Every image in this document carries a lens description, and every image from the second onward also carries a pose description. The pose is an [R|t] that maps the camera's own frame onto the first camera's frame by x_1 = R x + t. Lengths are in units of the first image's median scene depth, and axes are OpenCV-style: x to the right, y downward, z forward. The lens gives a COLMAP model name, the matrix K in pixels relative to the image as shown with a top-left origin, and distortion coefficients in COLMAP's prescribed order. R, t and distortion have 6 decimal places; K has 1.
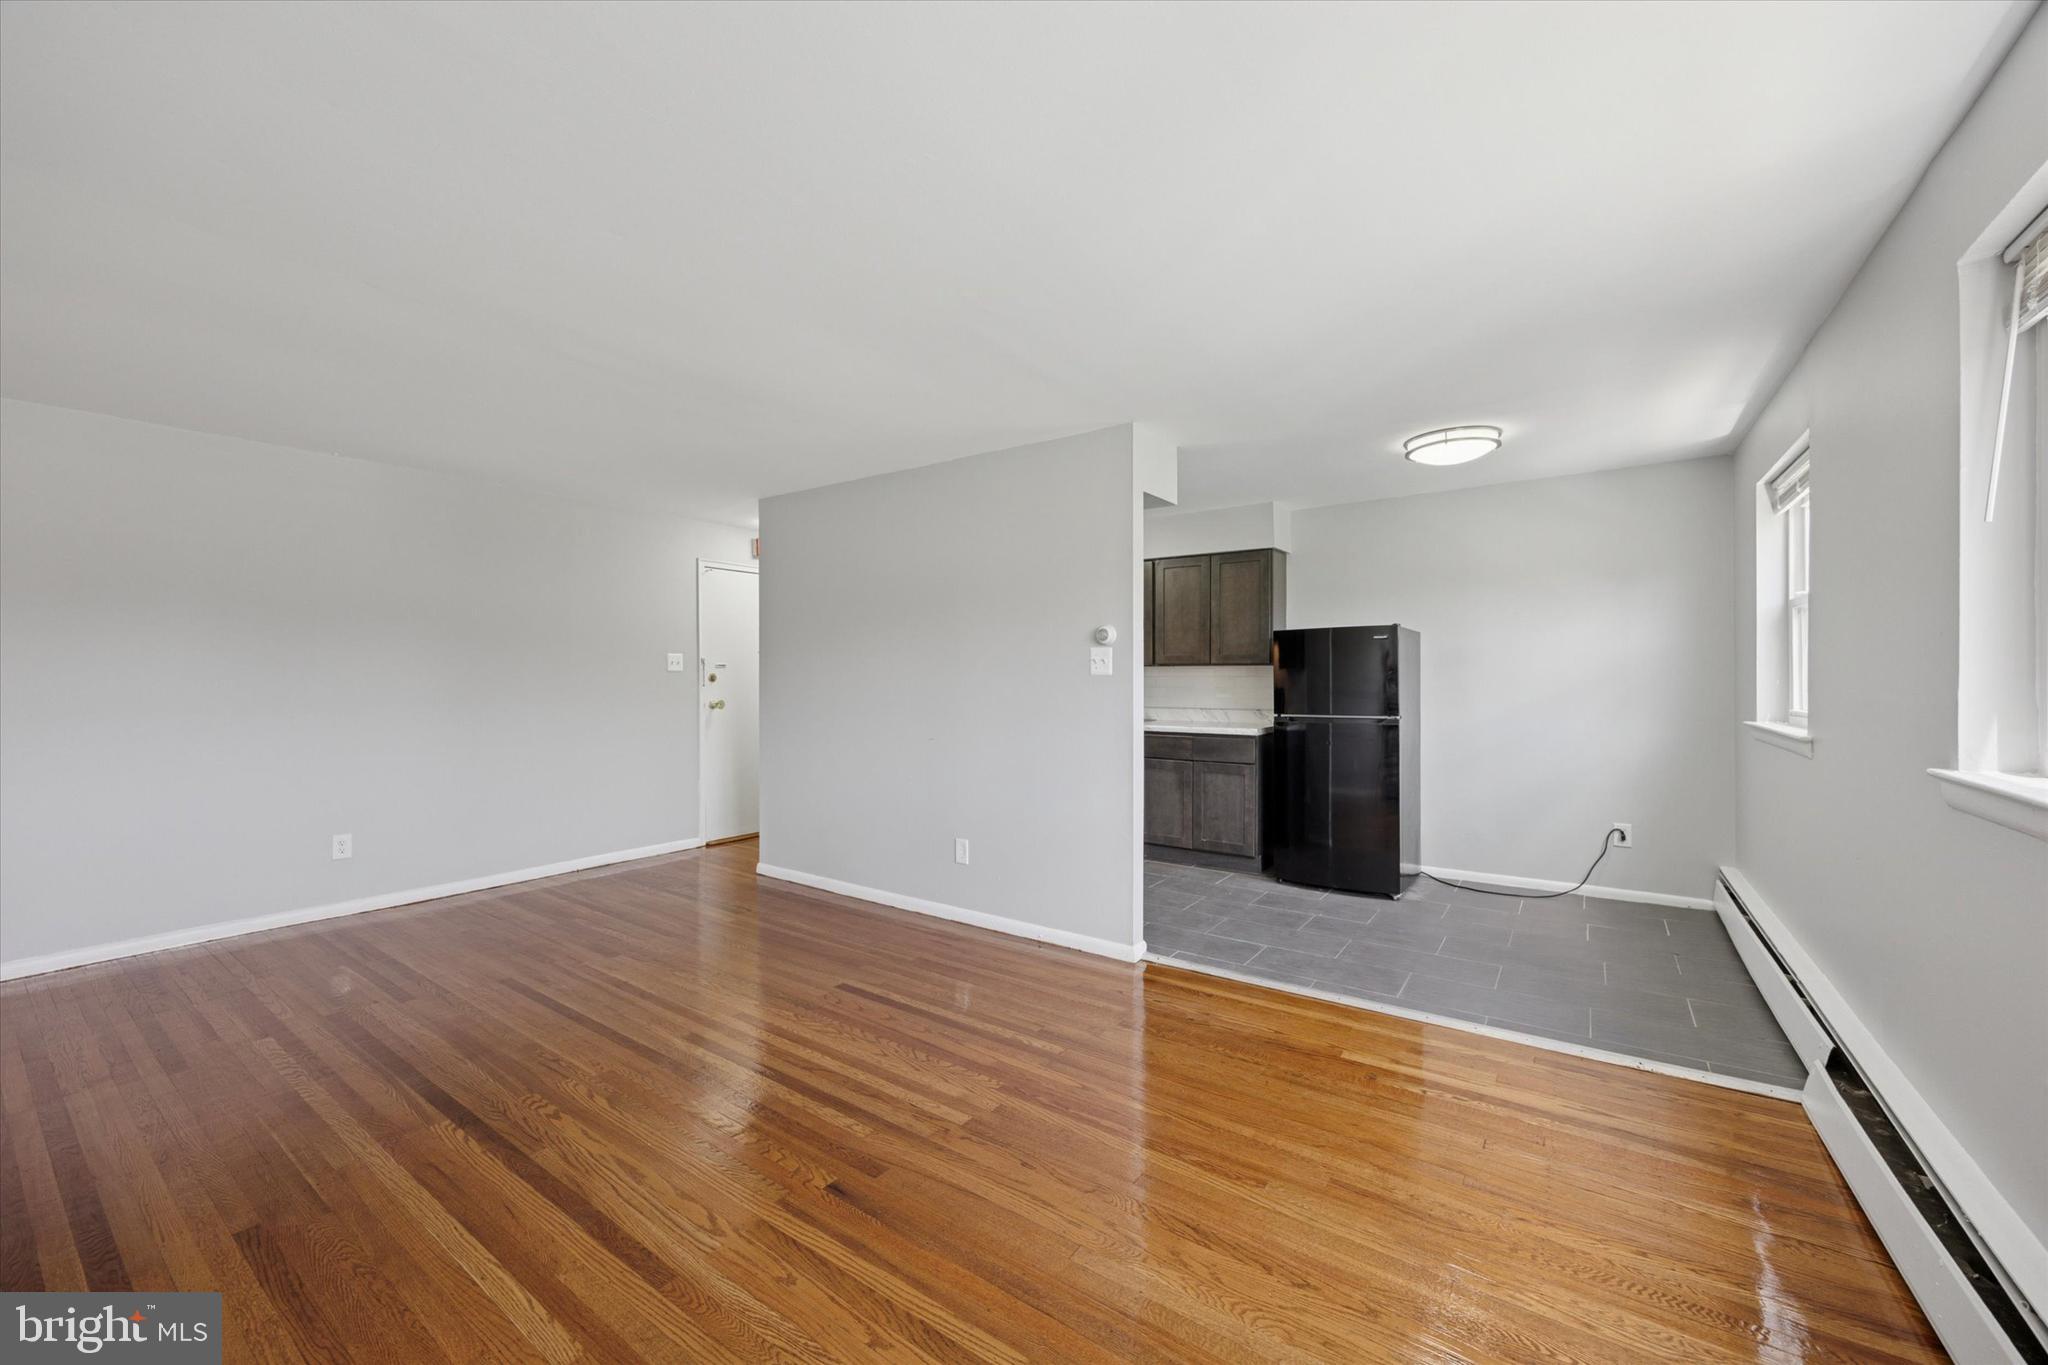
lens RADIAL K [[795.6, 0, 1013.8], [0, 795.6, 681.9], [0, 0, 1]] dist [-0.000502, -0.000022]
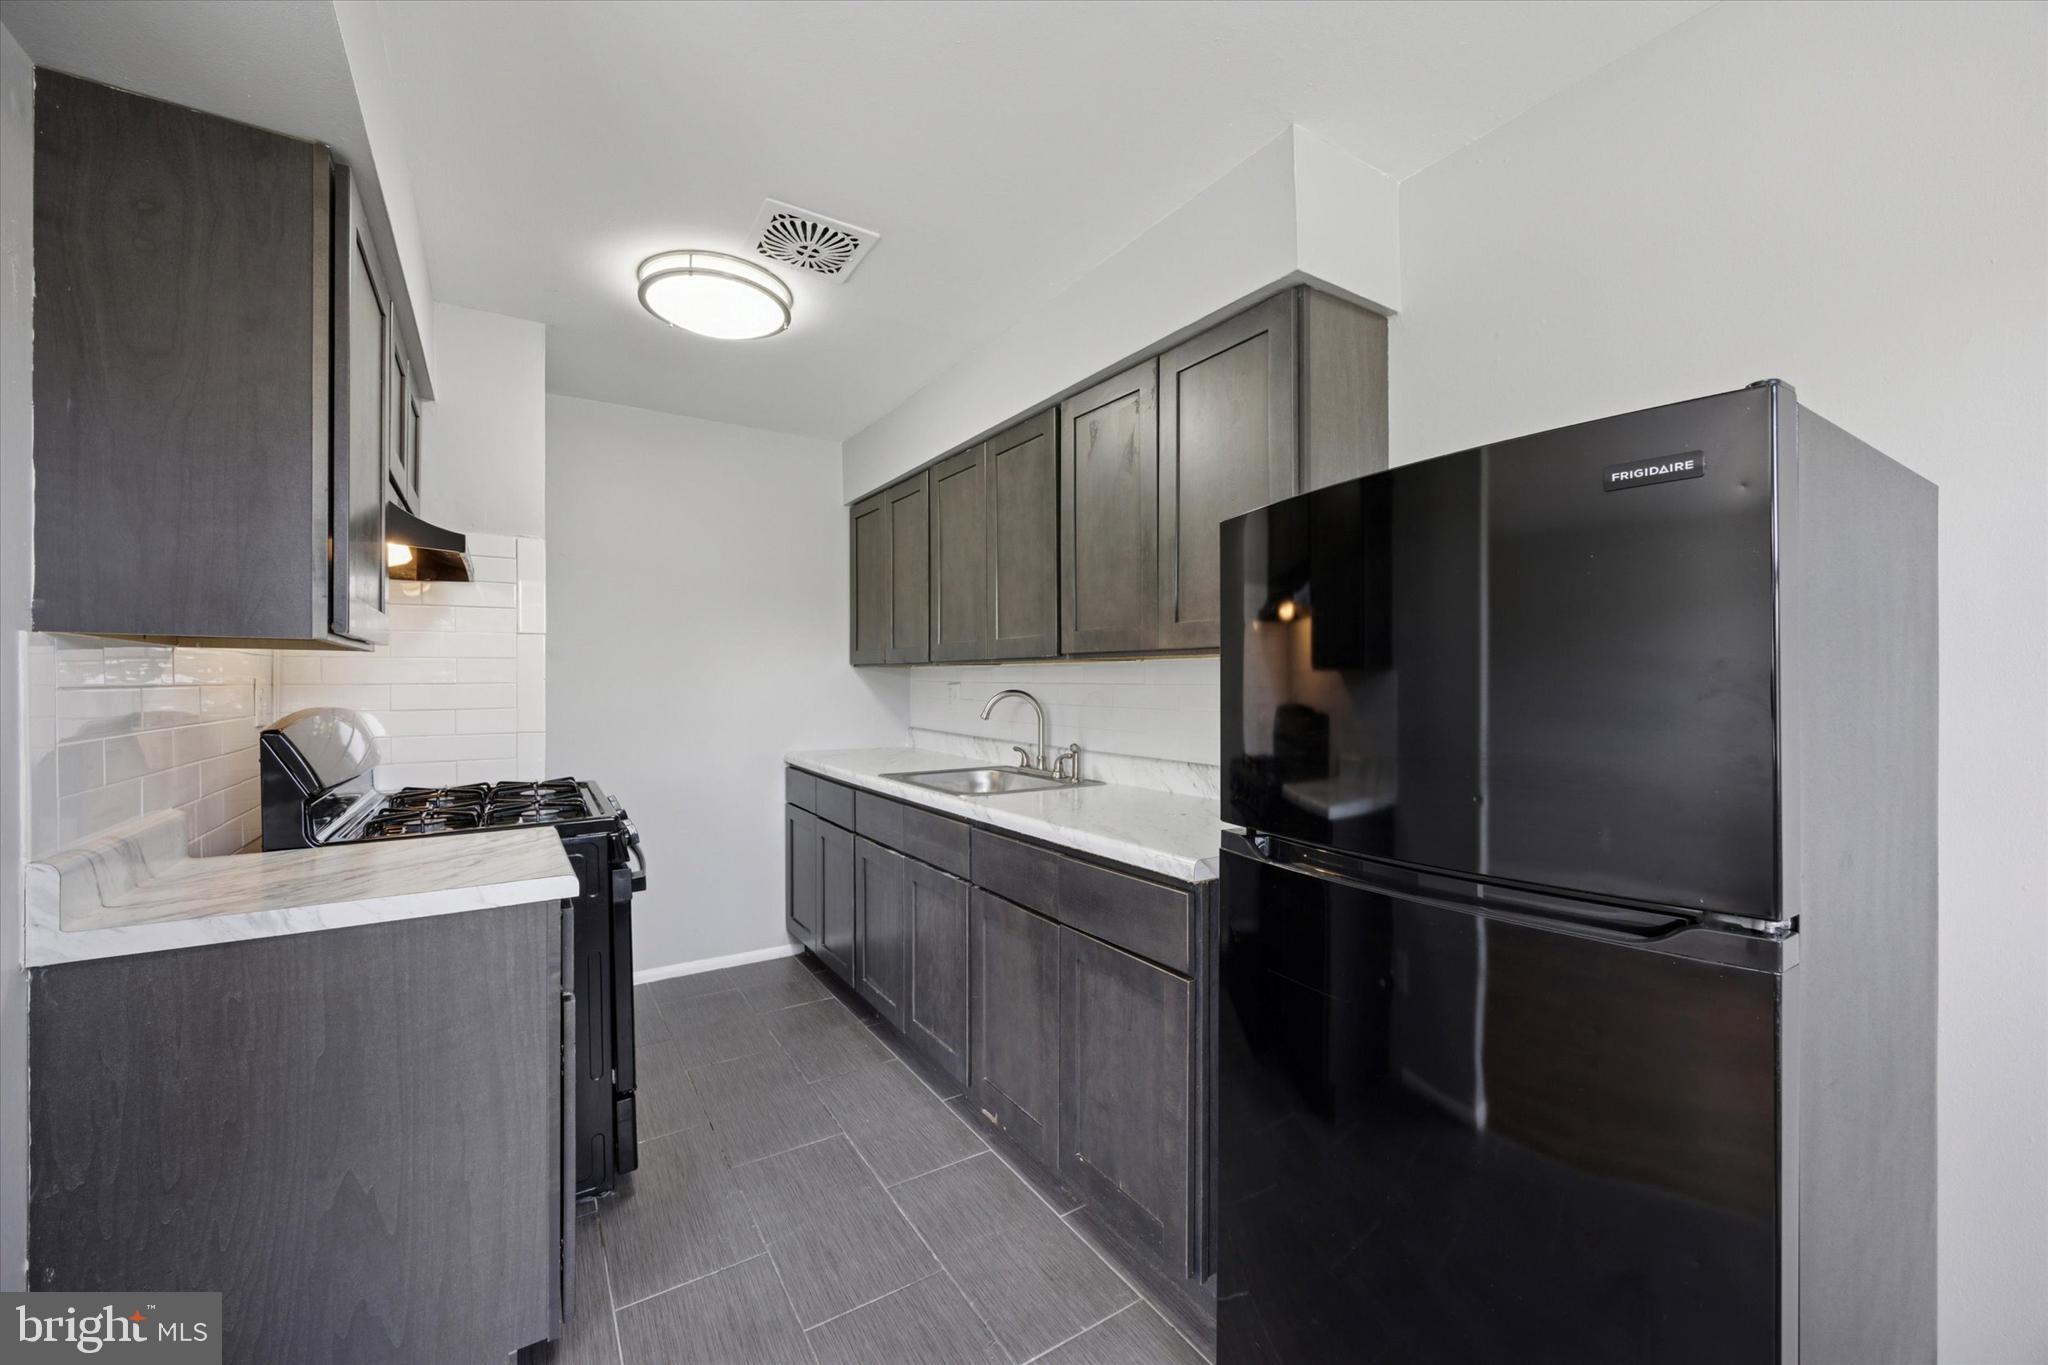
lens RADIAL K [[801.0, 0, 1015.0], [0, 801.0, 689.2], [0, 0, 1]] dist [-0.002825, -0.000333]
pose [[0.928905, -0.000556, -0.370318, 0.342699], [0.000656, 1.000000, 0.000146, -0.005412], [0.370317, -0.000379, 0.928905, 0.667690]]
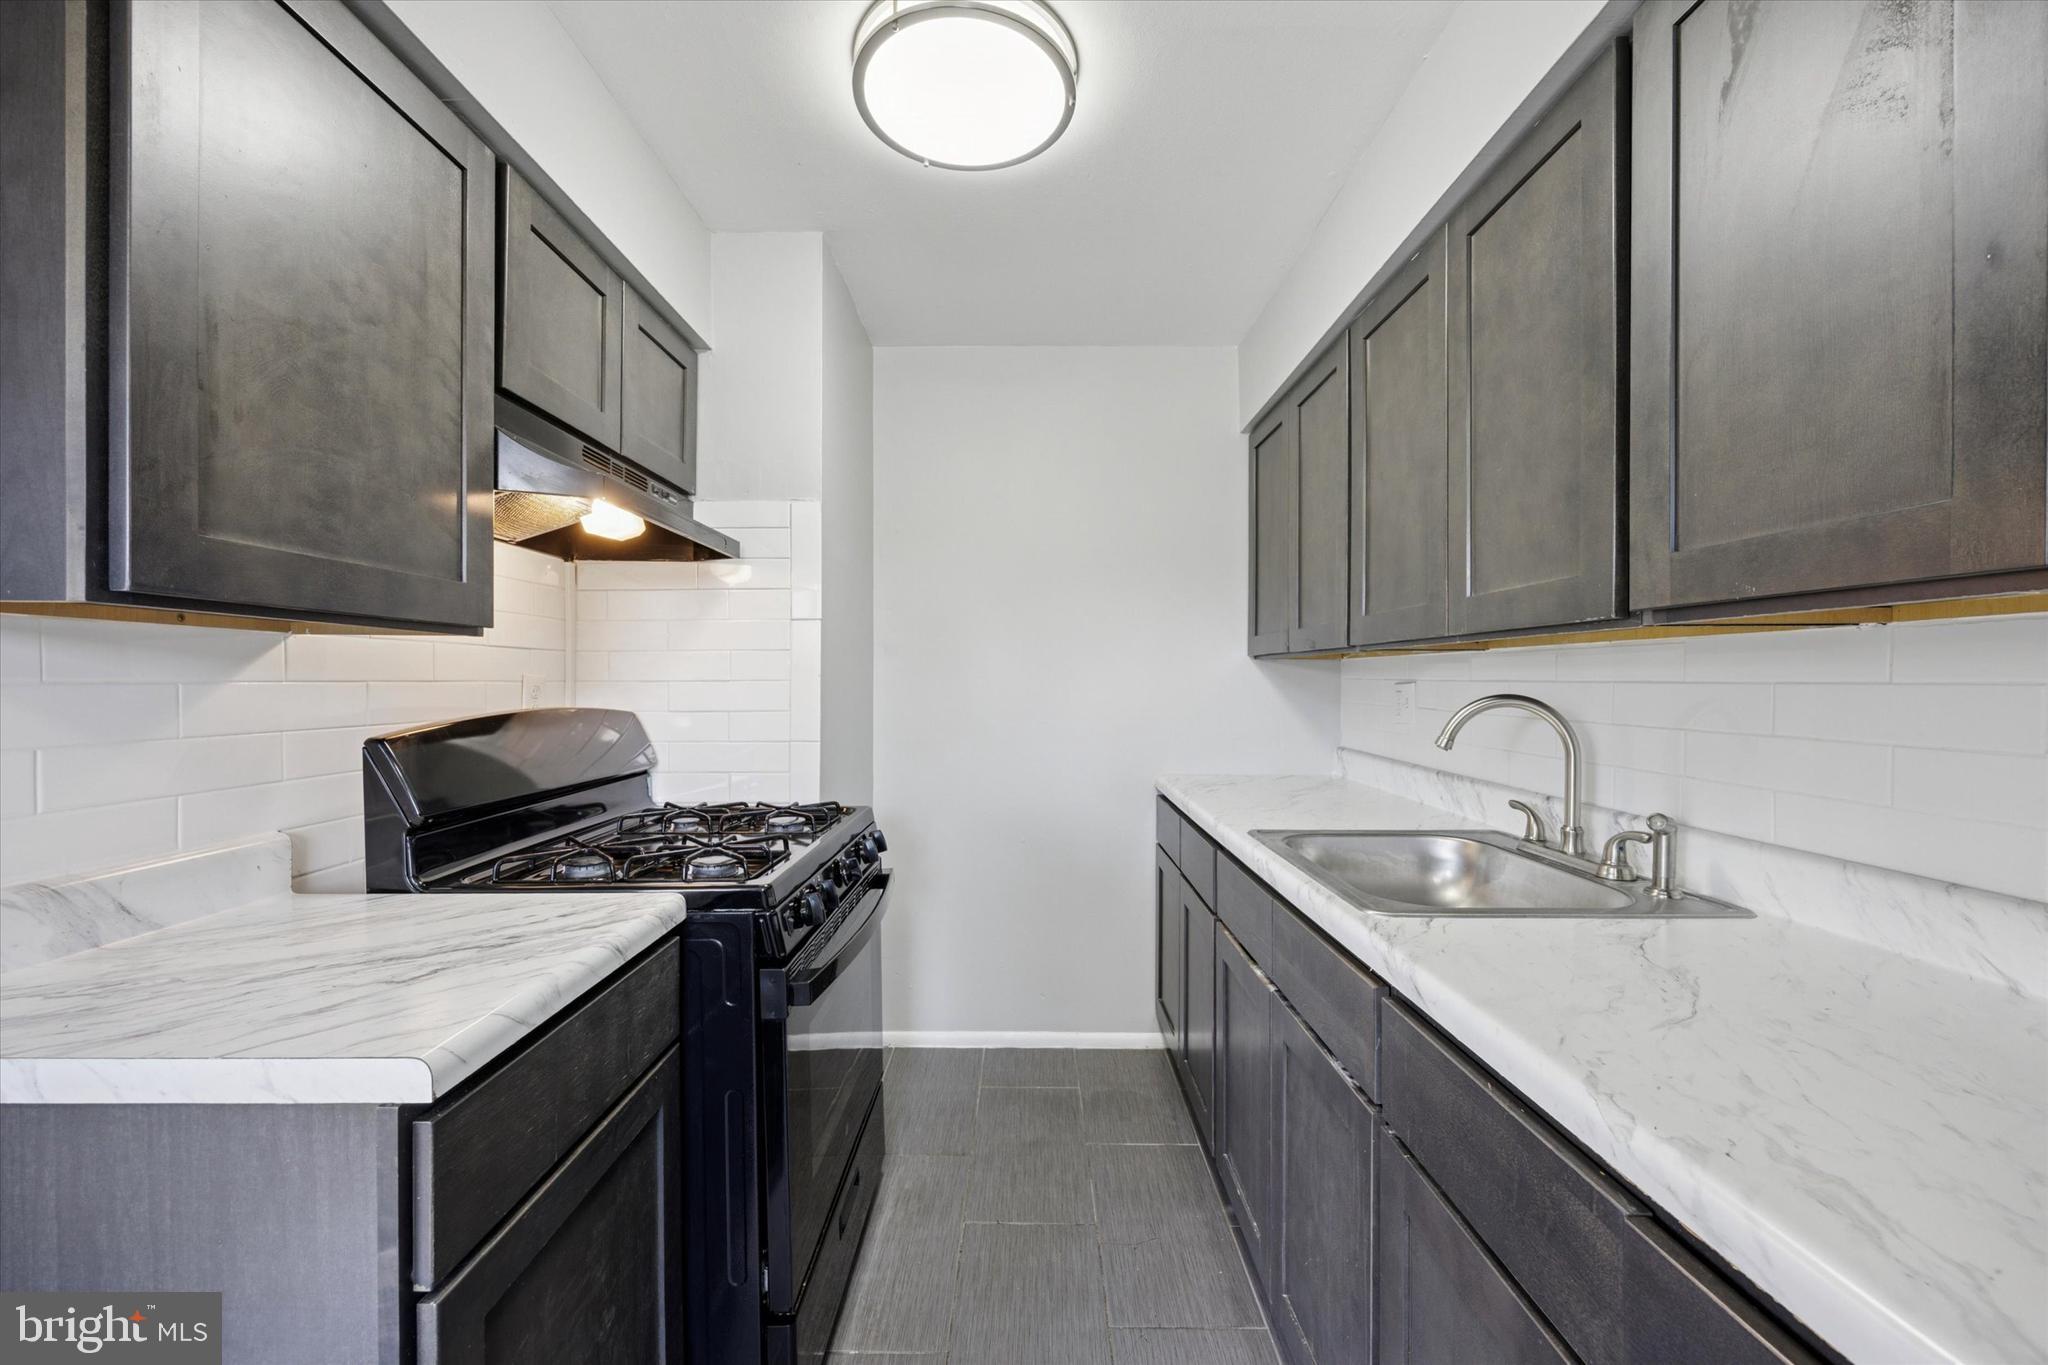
lens RADIAL K [[801.0, 0, 1015.0], [0, 801.0, 689.2], [0, 0, 1]] dist [-0.002825, -0.000333]
pose [[0.573622, 0.004304, -0.819109, 0.270653], [-0.005461, 0.999984, 0.001430, -0.006120], [0.819102, 0.003653, 0.573636, 0.871342]]
